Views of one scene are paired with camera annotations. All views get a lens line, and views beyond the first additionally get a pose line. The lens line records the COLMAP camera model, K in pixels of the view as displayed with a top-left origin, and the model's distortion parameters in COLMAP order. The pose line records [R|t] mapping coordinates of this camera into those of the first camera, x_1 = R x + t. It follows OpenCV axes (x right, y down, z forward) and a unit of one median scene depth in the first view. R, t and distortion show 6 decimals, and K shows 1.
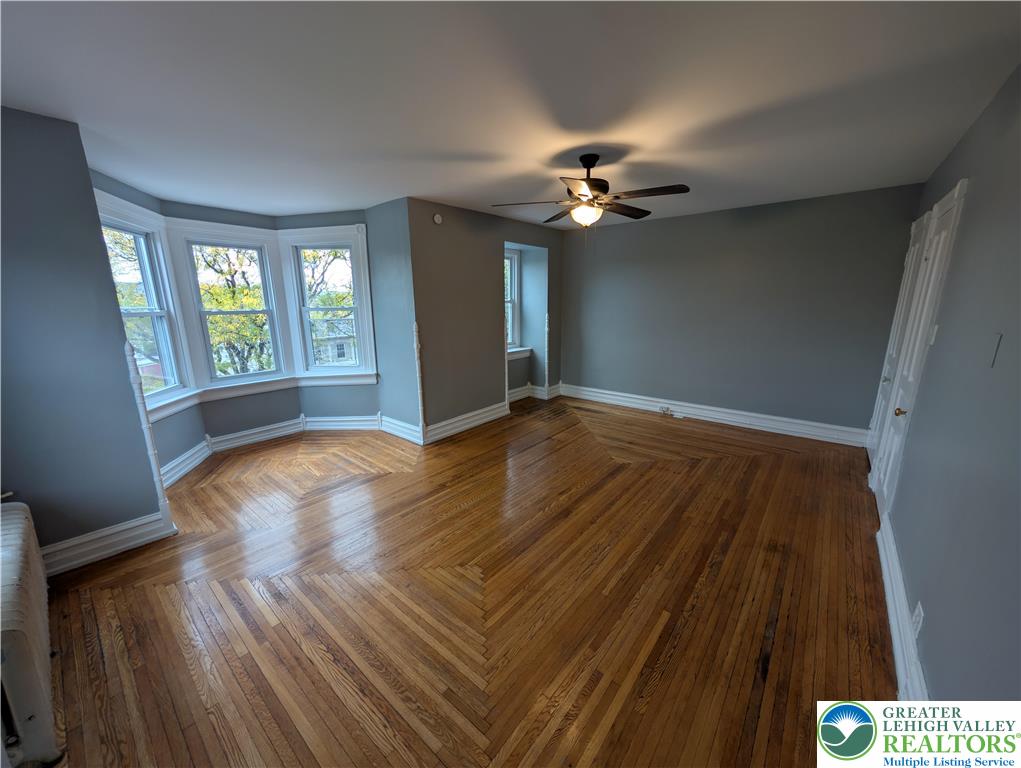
lens RADIAL K [[384.6, 0, 509.2], [0, 384.6, 381.5], [0, 0, 1]] dist [-0.001516, 0.000775]
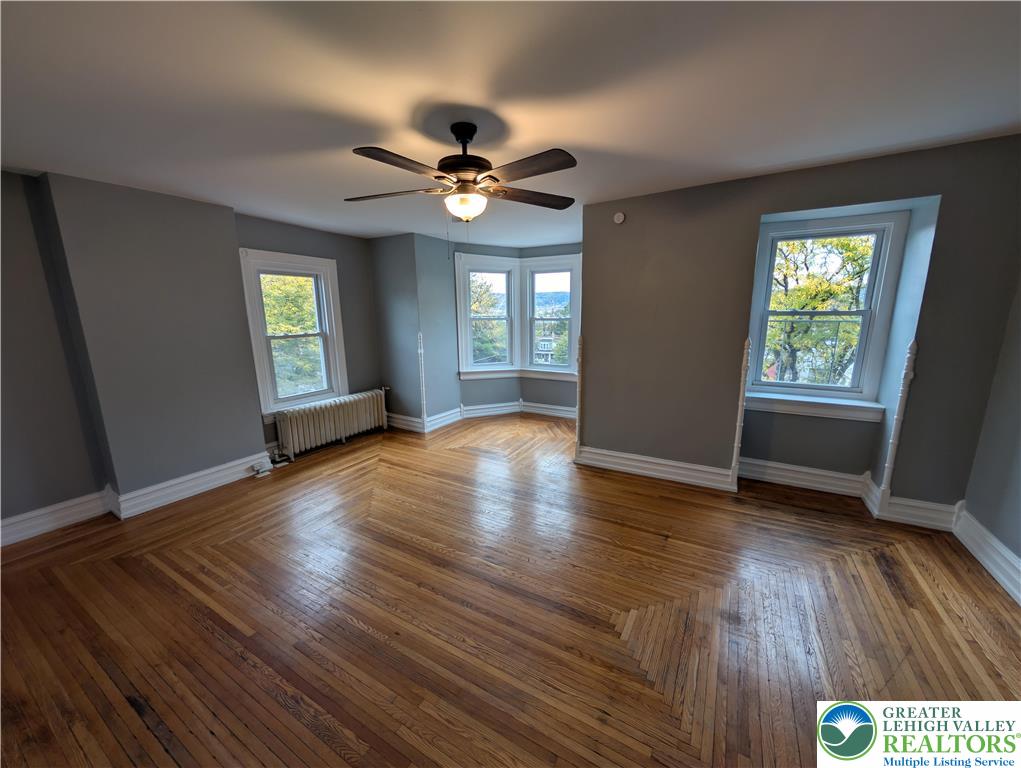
lens RADIAL K [[384.6, 0, 521.7], [0, 384.6, 383.8], [0, 0, 1]] dist [-0.001516, 0.000775]
pose [[0.184551, 0.192532, -0.963780, 0.698608], [-0.193225, 0.968594, 0.156494, -0.163351], [0.963642, 0.157345, 0.215957, 0.688463]]
